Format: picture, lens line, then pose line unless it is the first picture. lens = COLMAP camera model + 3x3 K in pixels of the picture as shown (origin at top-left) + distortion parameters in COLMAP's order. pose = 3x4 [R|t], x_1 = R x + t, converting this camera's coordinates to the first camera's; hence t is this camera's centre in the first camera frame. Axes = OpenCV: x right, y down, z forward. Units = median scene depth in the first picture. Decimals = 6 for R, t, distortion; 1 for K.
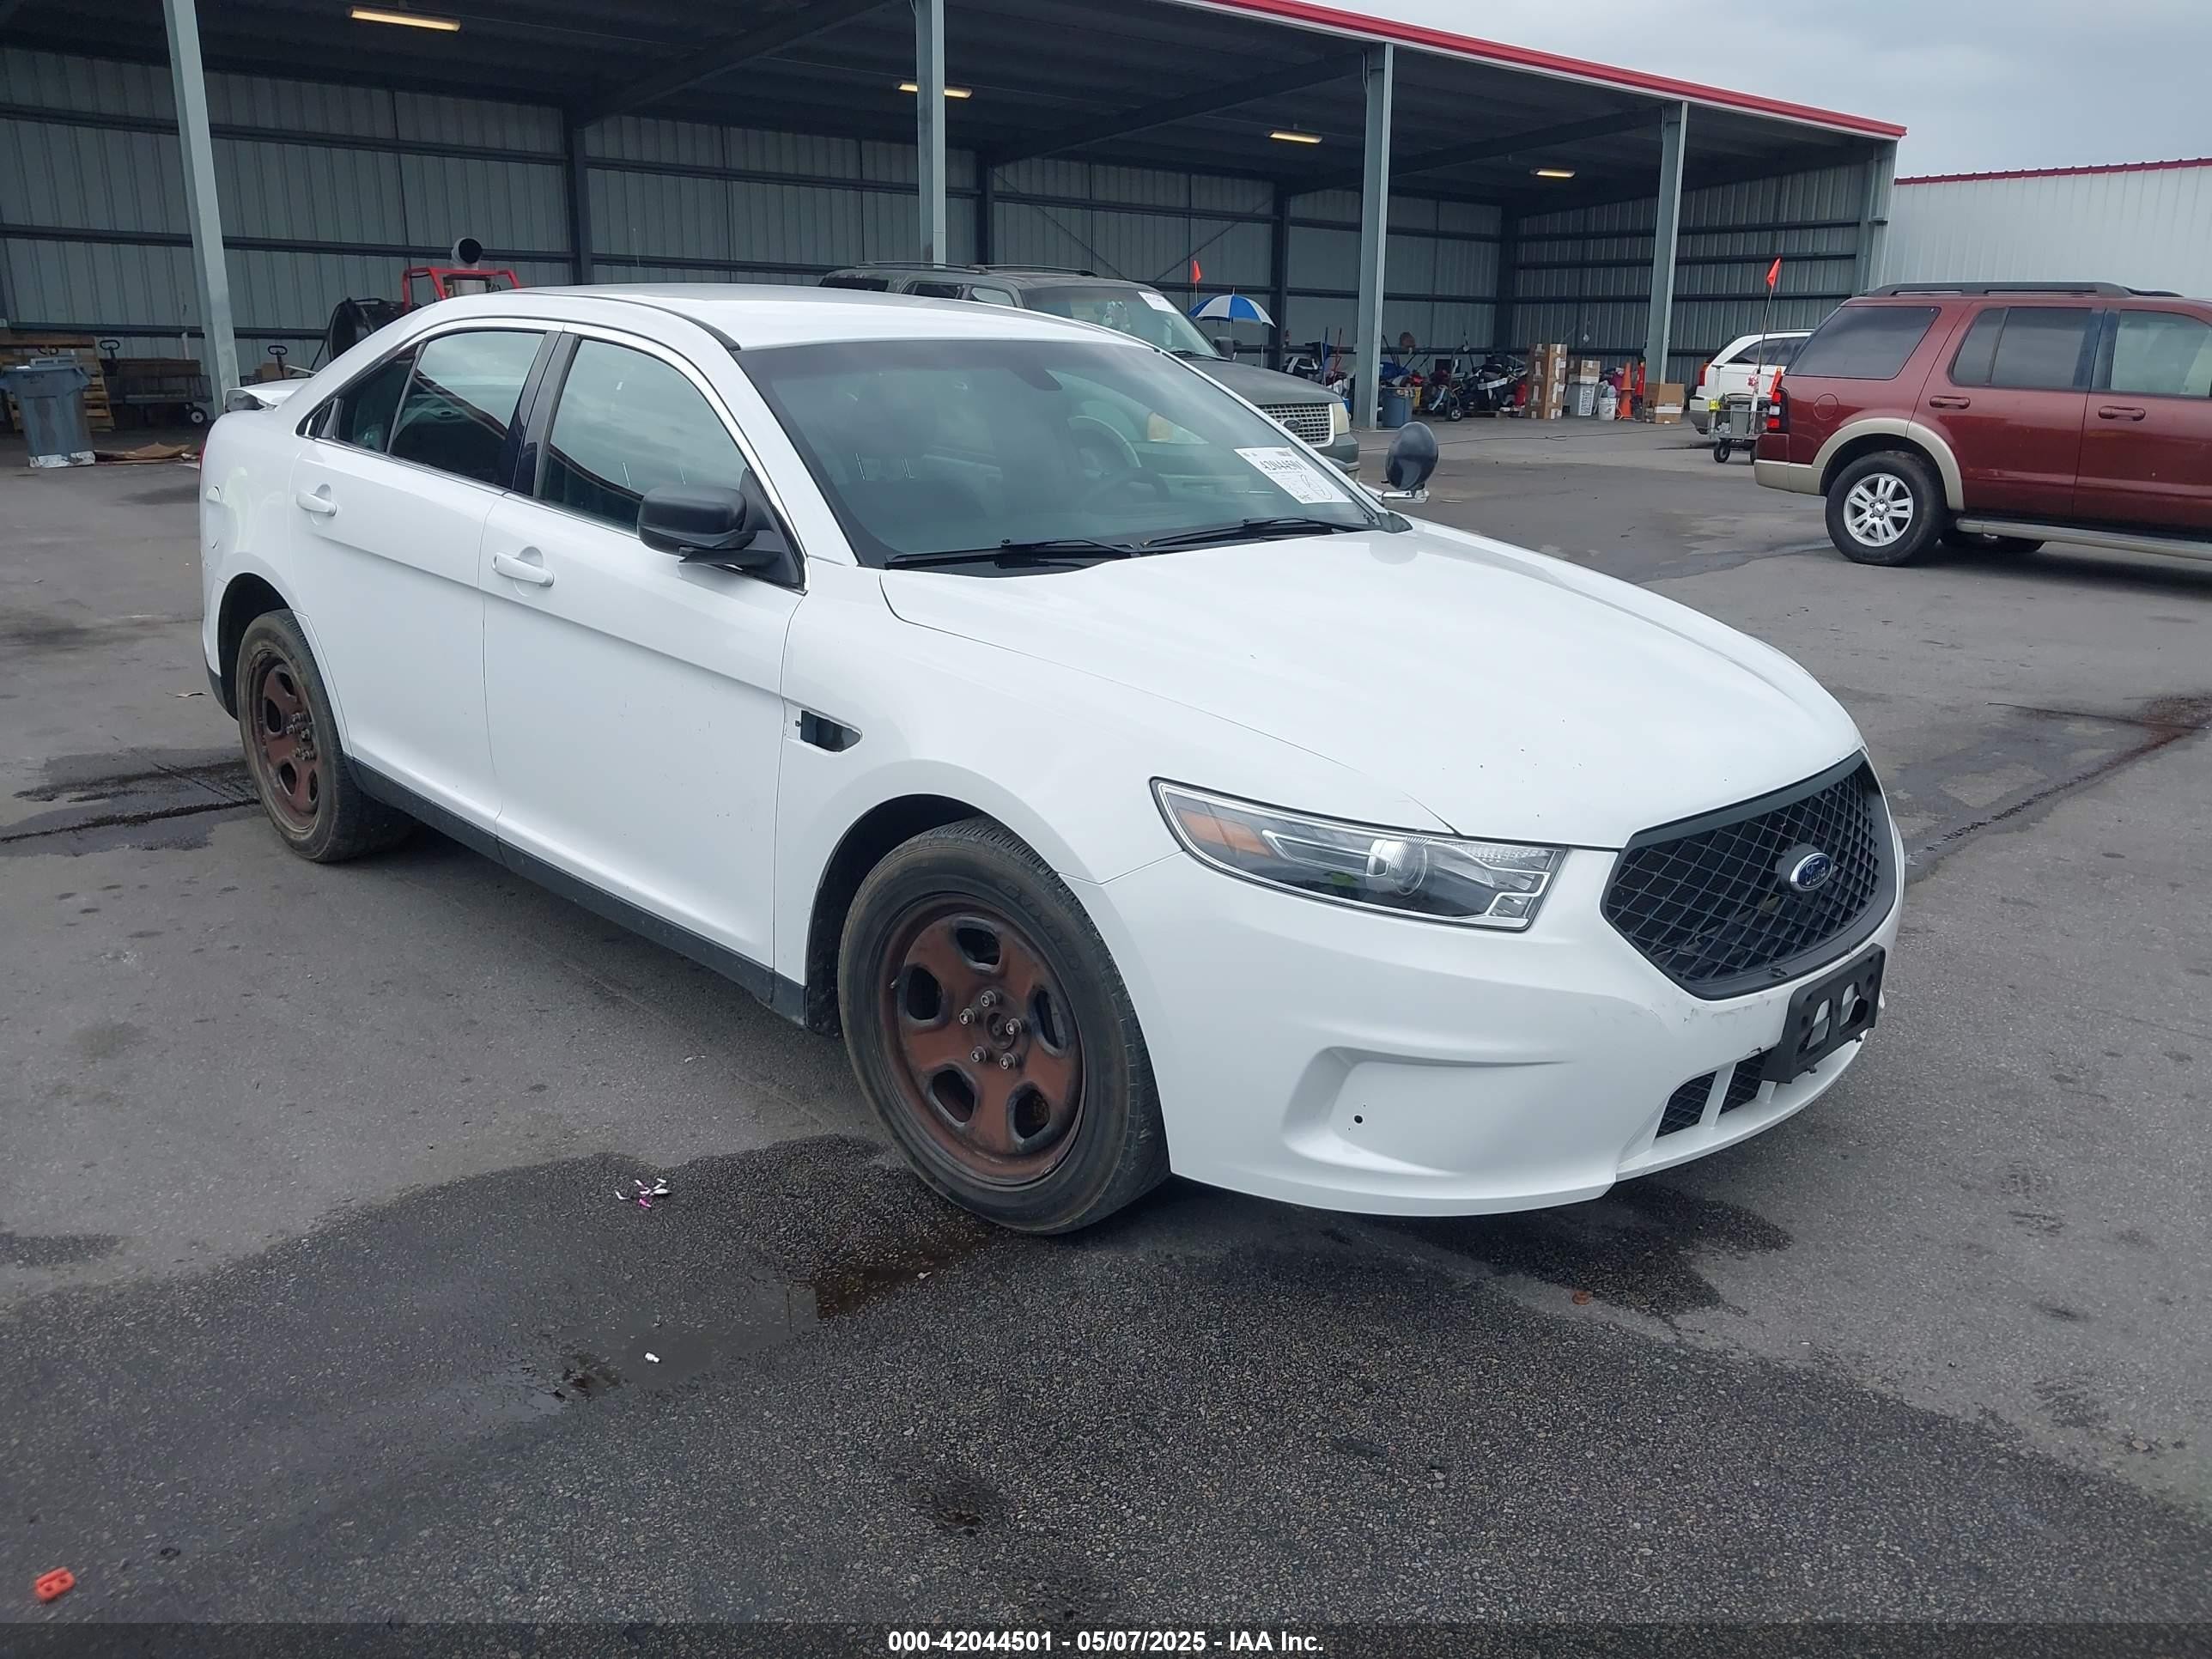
lens RADIAL K [[1707.4, 0, 1106.0], [0, 1707.4, 829.5], [0, 0, 1]] dist [0.004533, -0.002481]
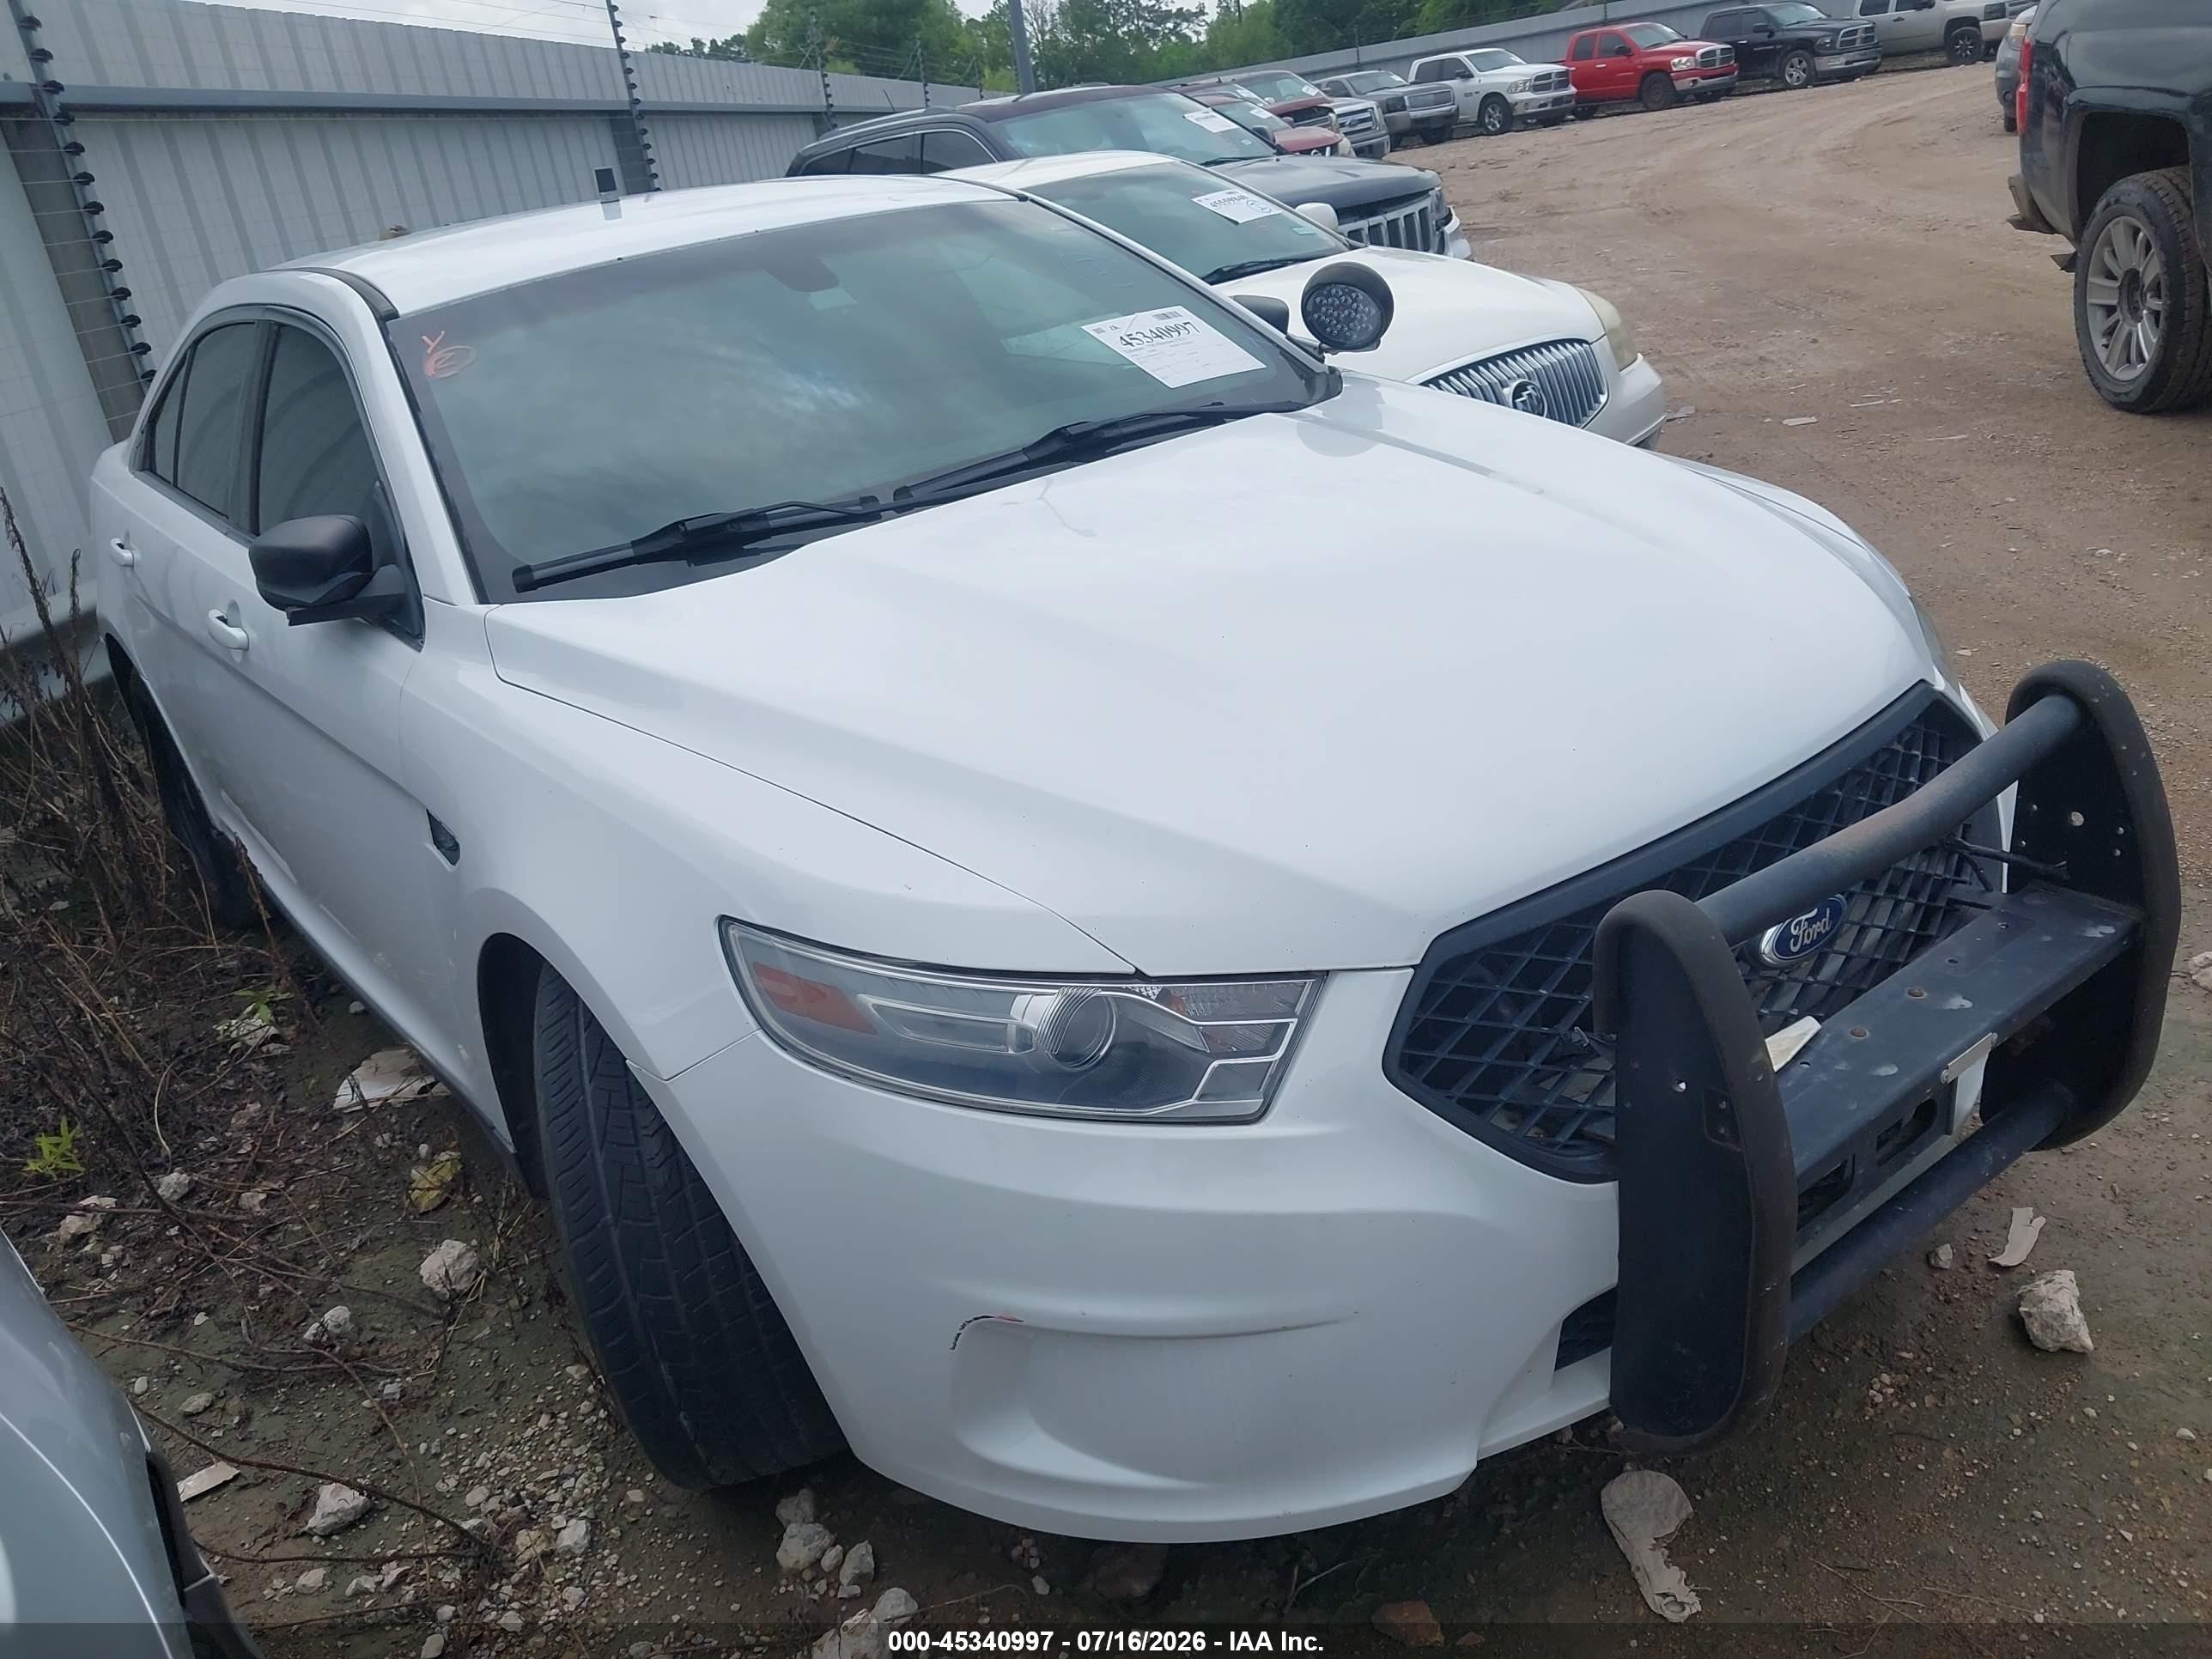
lens RADIAL K [[1707.4, 0, 1106.0], [0, 1707.4, 829.5], [0, 0, 1]] dist [0.004533, -0.002481]
pose [[0.974055, -0.112641, -0.196286, 0.281089], [0.131376, 0.987668, 0.085157, -0.091525], [0.184273, -0.108735, 0.976842, 0.337012]]
